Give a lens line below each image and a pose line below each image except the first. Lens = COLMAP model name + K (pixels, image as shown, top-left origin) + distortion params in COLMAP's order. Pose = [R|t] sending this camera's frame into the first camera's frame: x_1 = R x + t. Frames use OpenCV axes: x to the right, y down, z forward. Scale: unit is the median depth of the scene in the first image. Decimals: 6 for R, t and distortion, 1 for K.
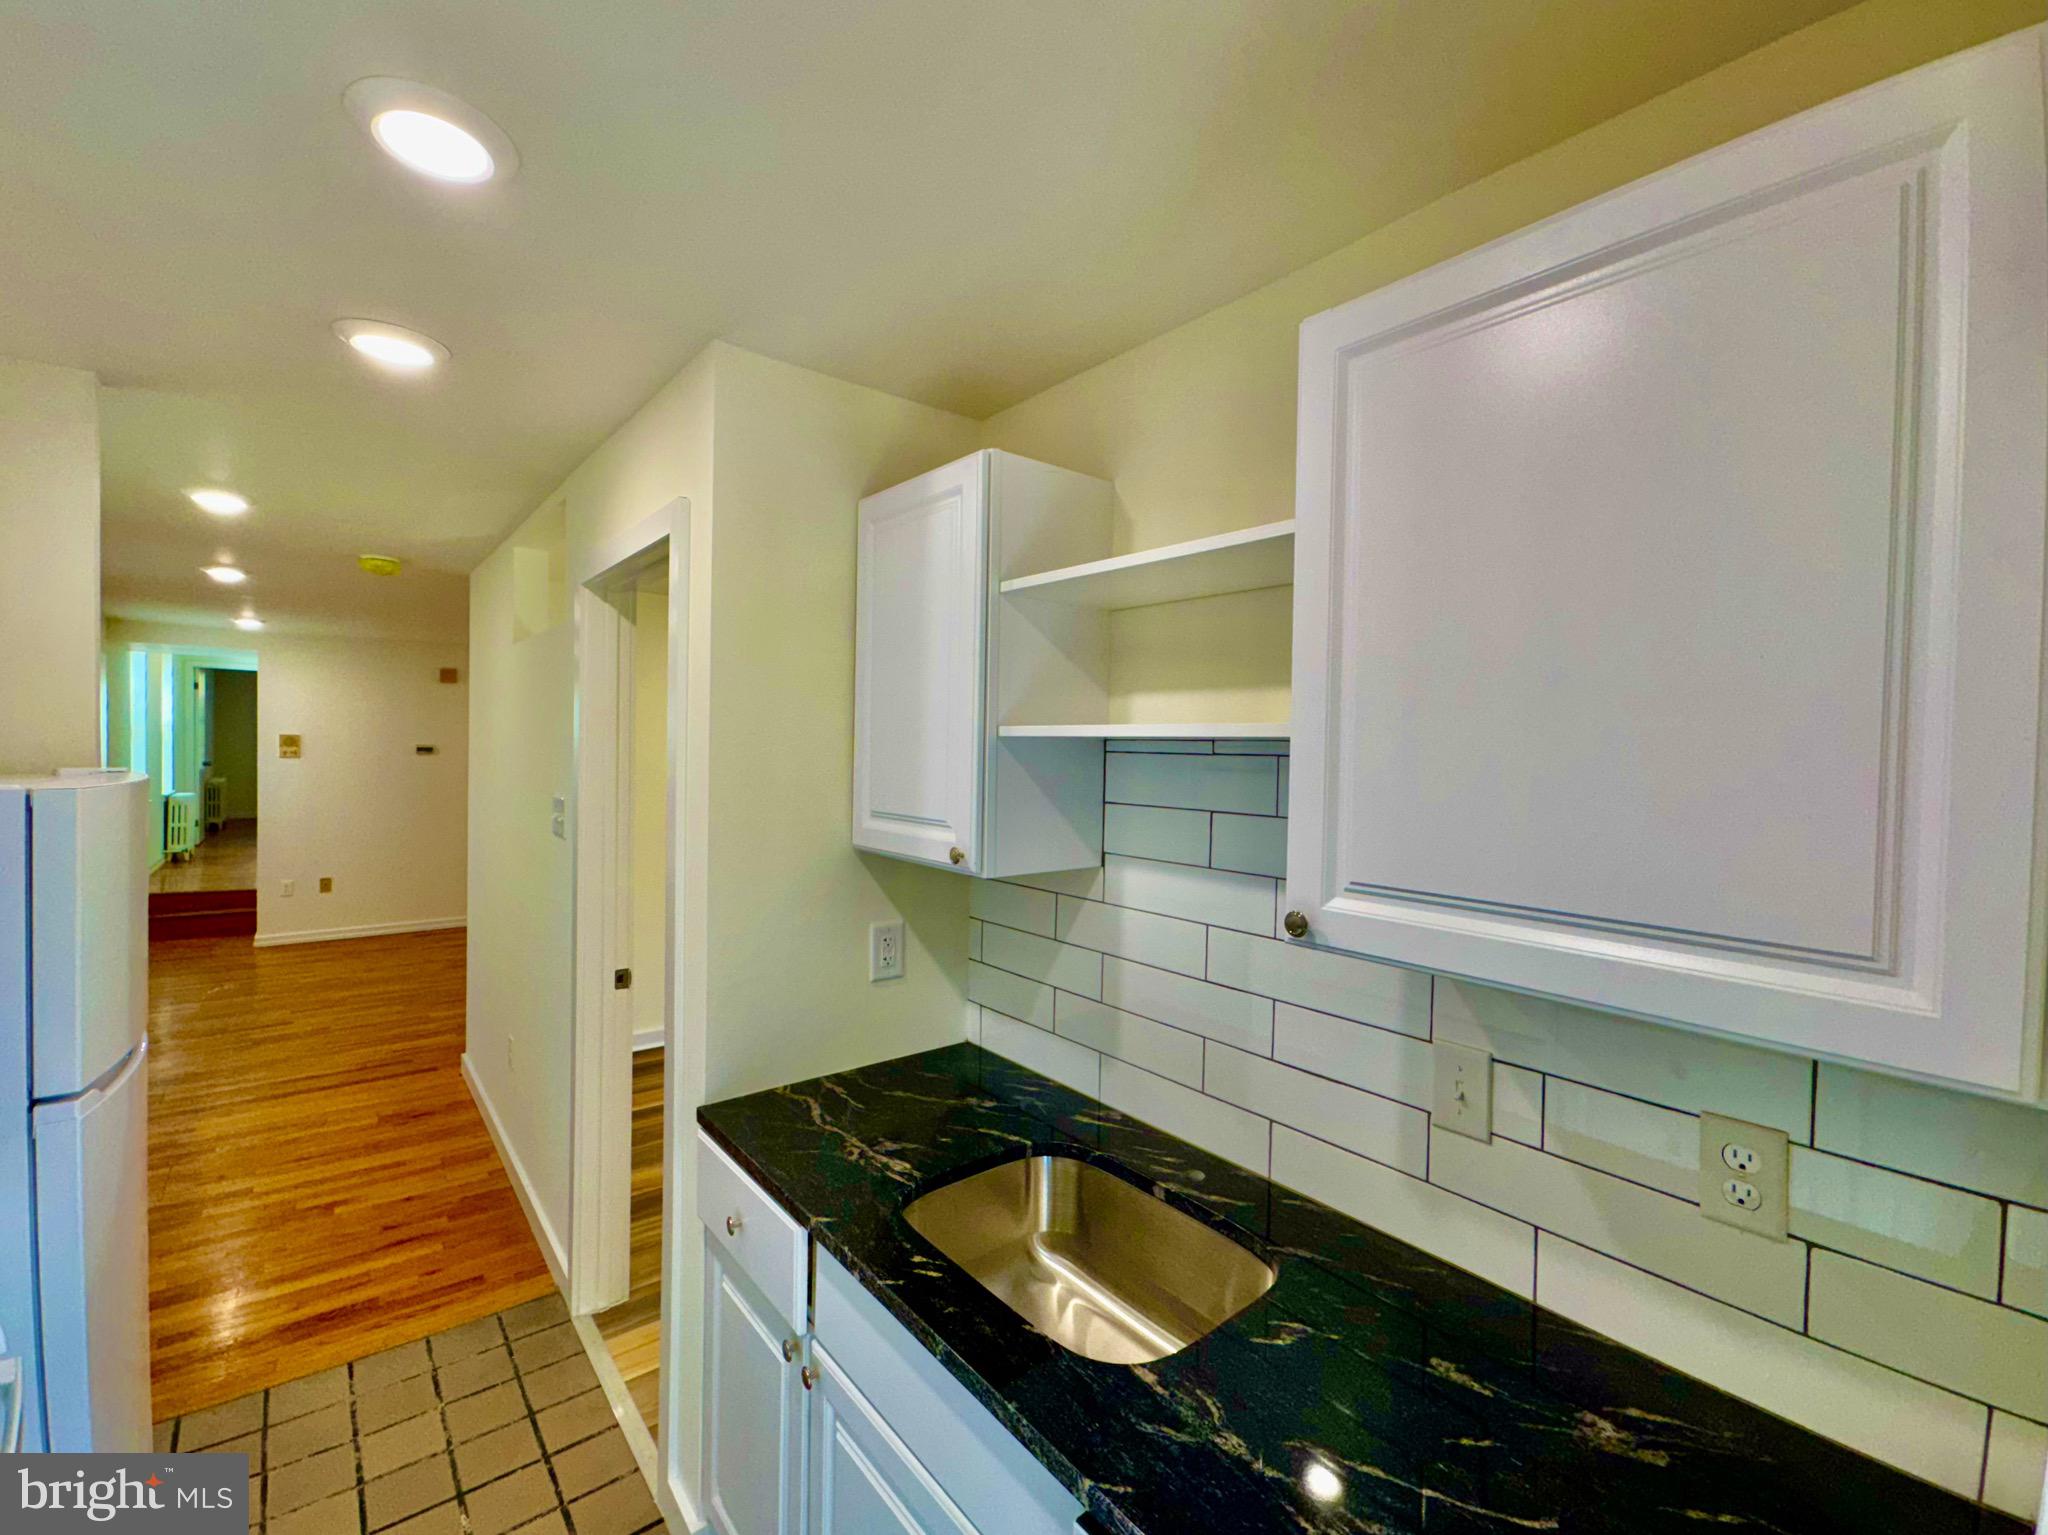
lens RADIAL K [[817.2, 0, 1013.9], [0, 817.2, 769.2], [0, 0, 1]] dist [-0.013115, 0.001953]
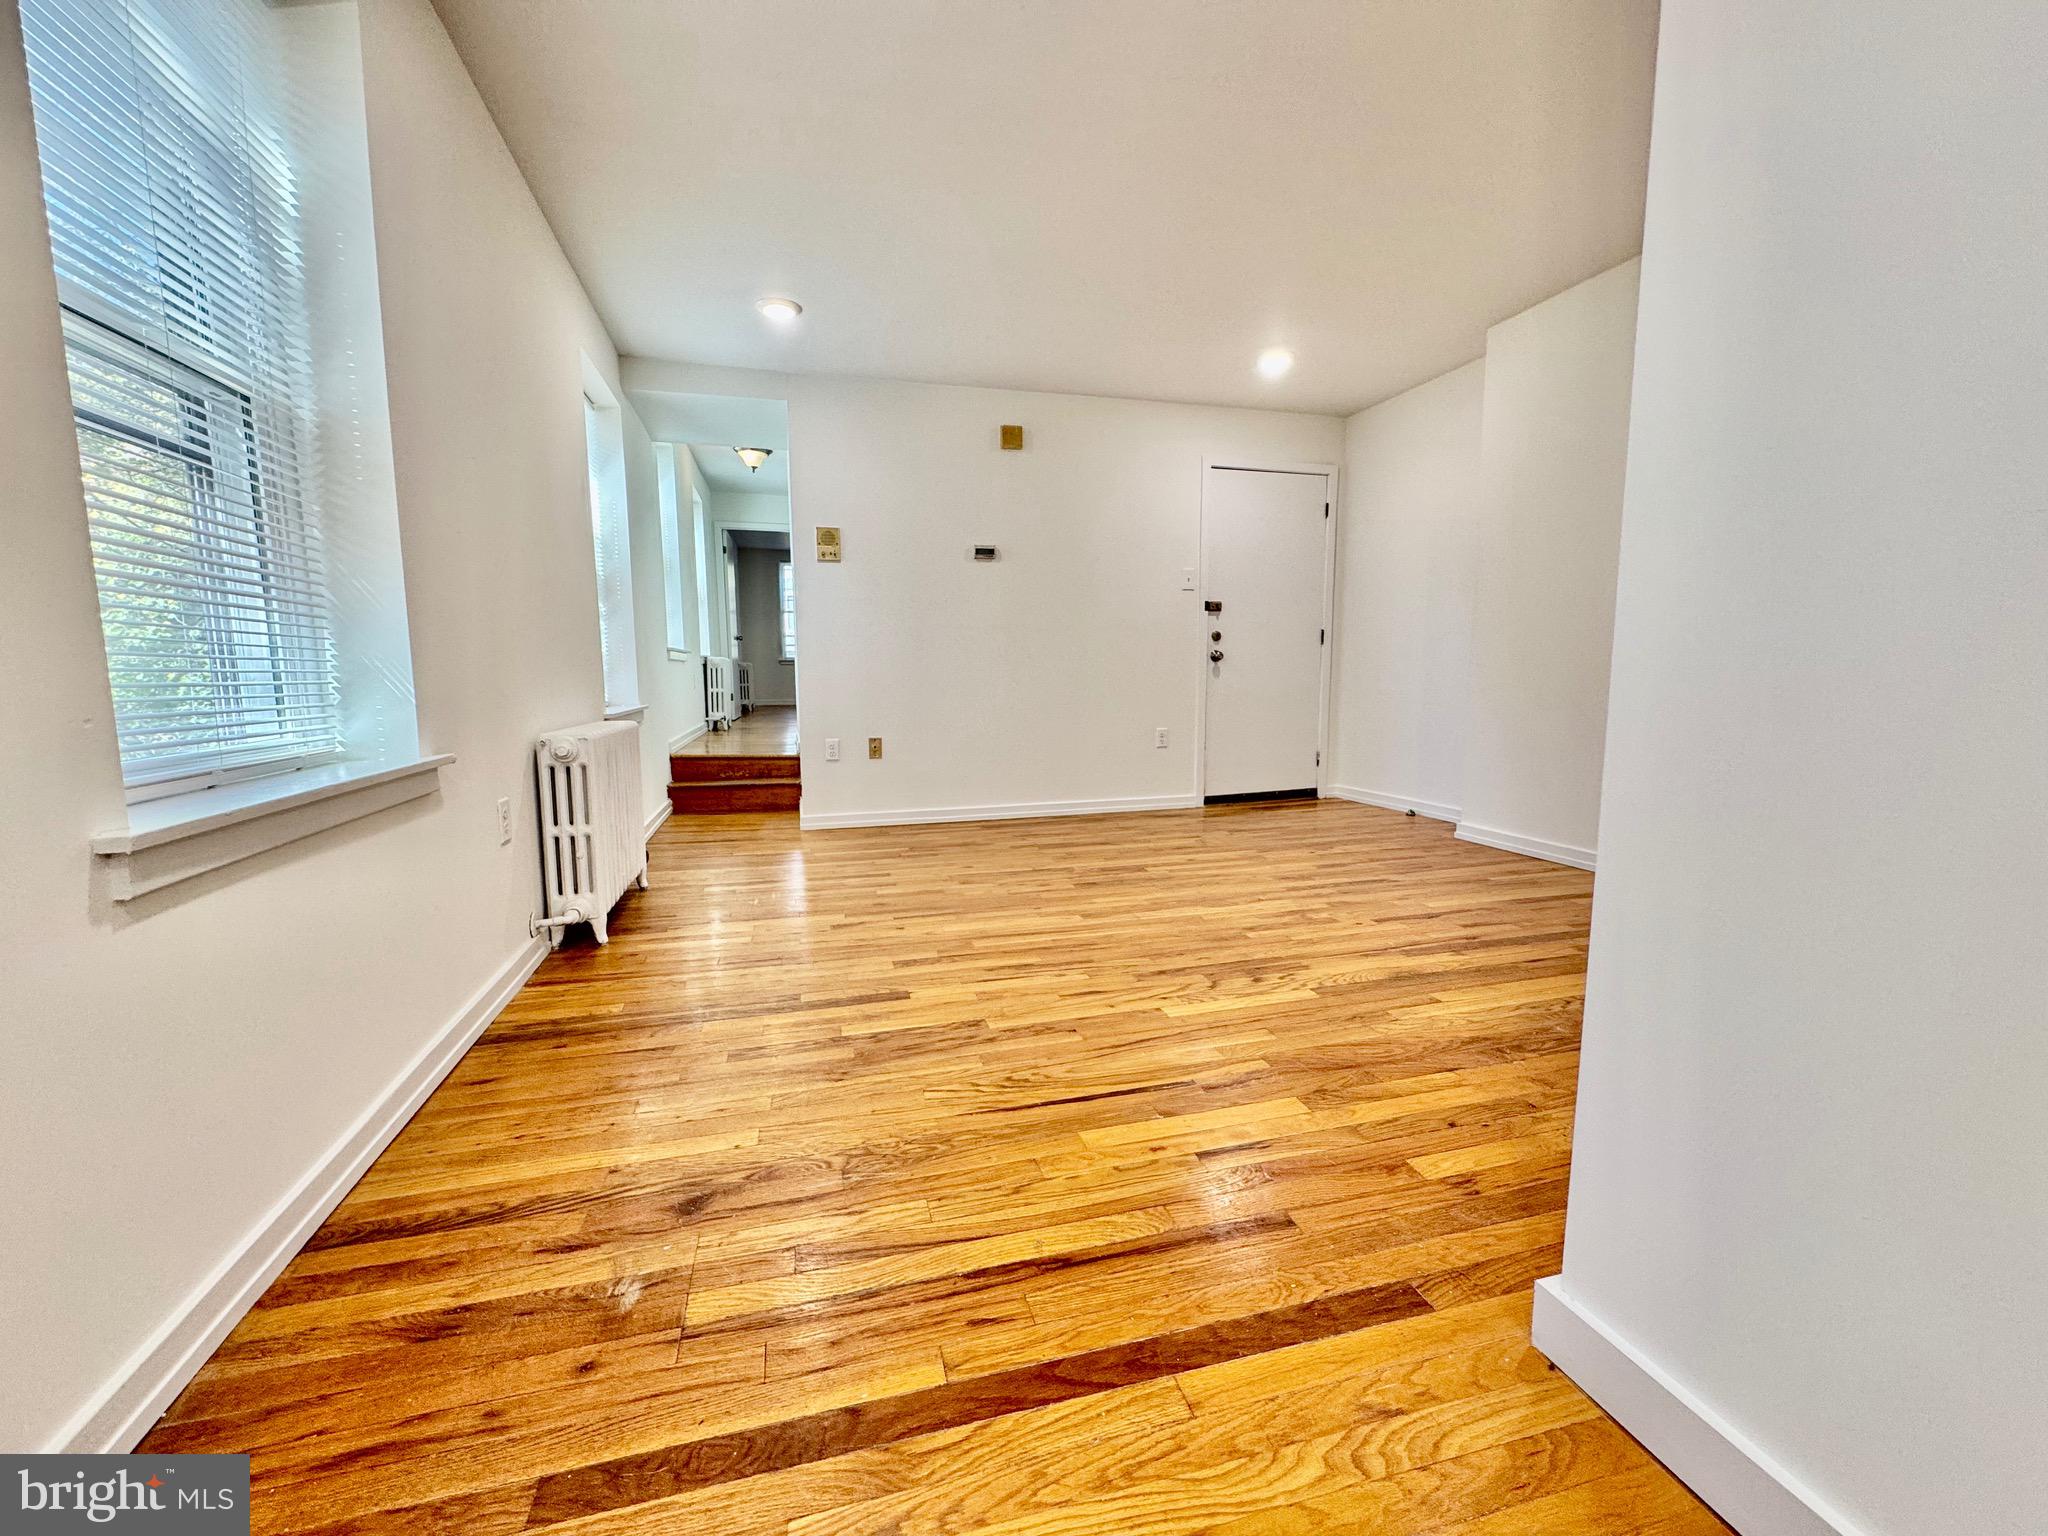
lens RADIAL K [[817.2, 0, 1024.2], [0, 817.2, 764.9], [0, 0, 1]] dist [-0.013115, 0.001953]
pose [[0.901498, 0.023798, -0.432128, -0.427377], [0.017708, 0.995623, 0.091772, 0.094952], [0.432420, -0.090385, 0.897131, 0.419934]]
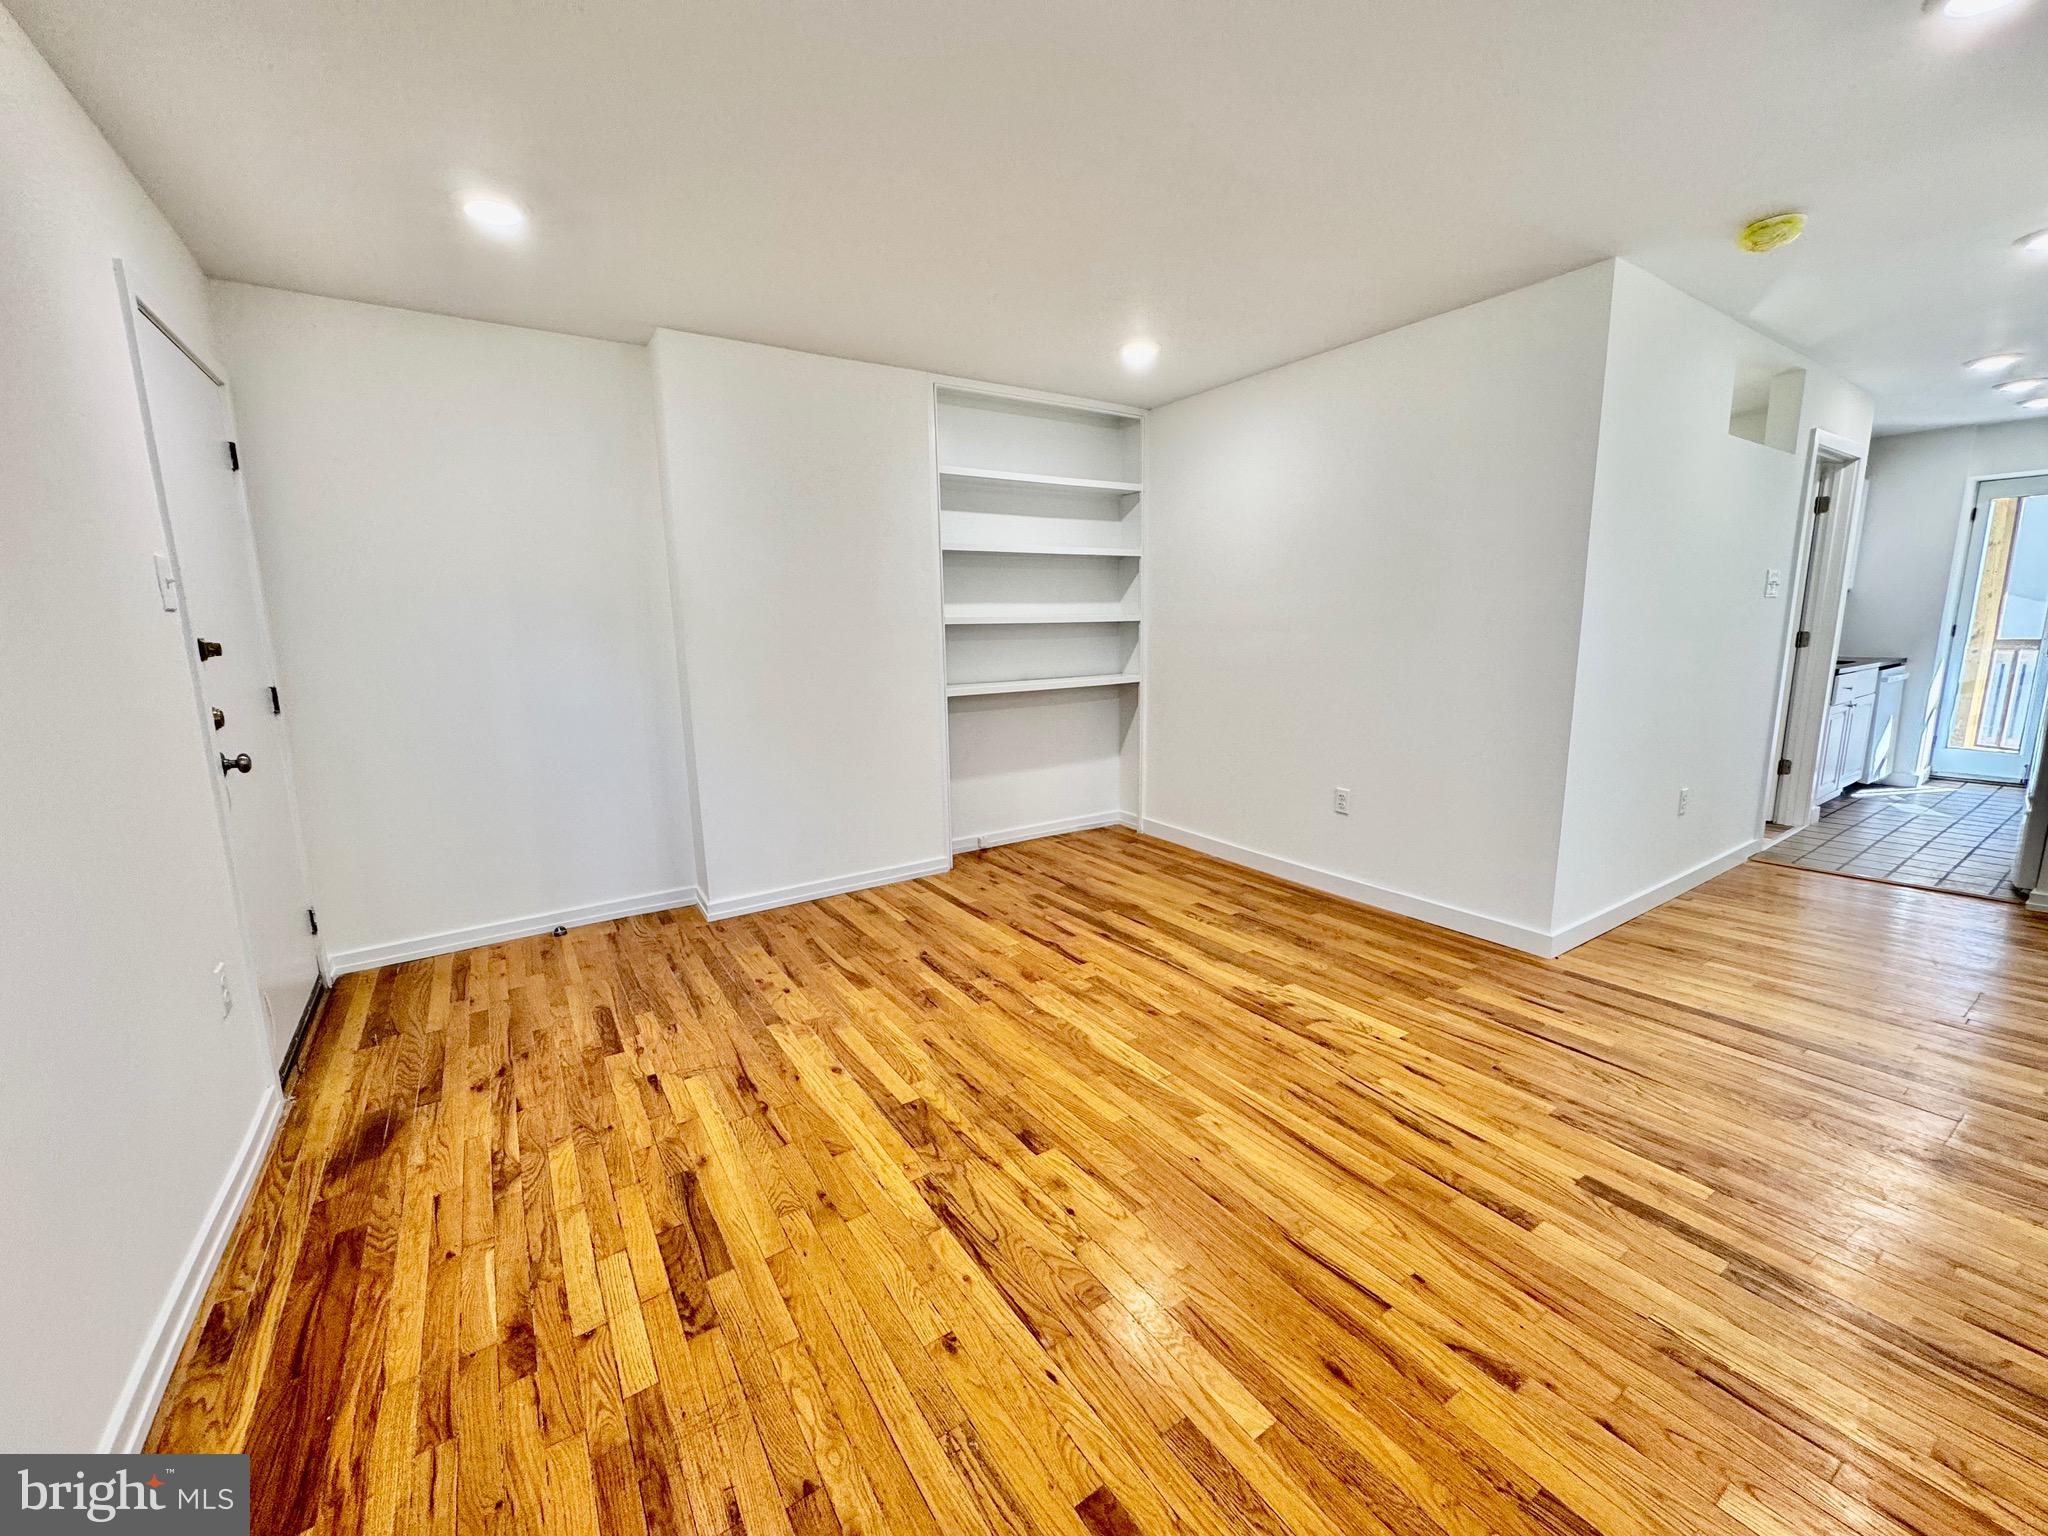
lens RADIAL K [[817.2, 0, 1005.0], [0, 817.2, 774.1], [0, 0, 1]] dist [-0.013115, 0.001953]
pose [[0.144197, -0.206295, 0.967807, -0.860304], [0.043487, 0.978404, 0.202074, 0.018377], [-0.988593, 0.012949, 0.150054, 0.821790]]
